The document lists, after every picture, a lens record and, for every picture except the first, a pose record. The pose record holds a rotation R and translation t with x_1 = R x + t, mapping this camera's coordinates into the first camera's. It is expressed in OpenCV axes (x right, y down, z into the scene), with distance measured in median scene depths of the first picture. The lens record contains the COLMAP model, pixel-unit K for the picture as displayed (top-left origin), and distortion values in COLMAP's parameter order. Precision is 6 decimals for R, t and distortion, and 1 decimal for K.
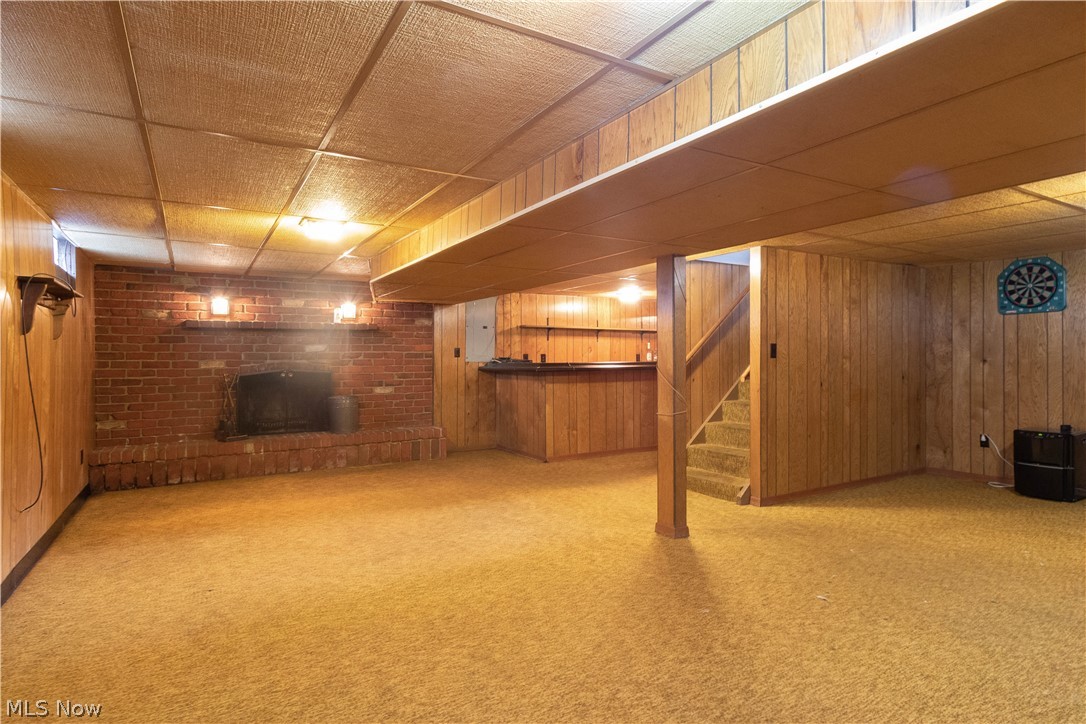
lens RADIAL K [[585.8, 0, 543.0], [0, 585.8, 362.0], [0, 0, 1]] dist [0.000769, 0.000234]
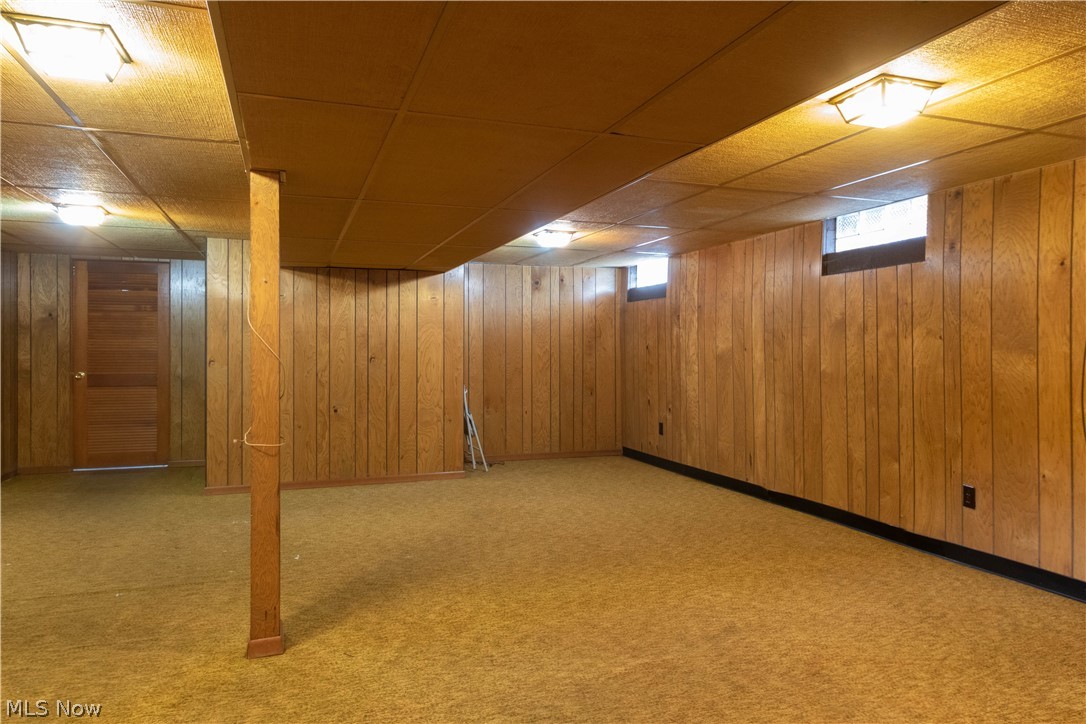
lens RADIAL K [[714.0, 0, 542.5], [0, 714.0, 347.2], [0, 0, 1]] dist [-0.031526, 0.001098]
pose [[-0.982600, 0.003217, 0.185706, -0.220947], [0.003393, 0.999994, 0.000629, -0.008522], [-0.185703, 0.001248, -0.982605, 1.947372]]
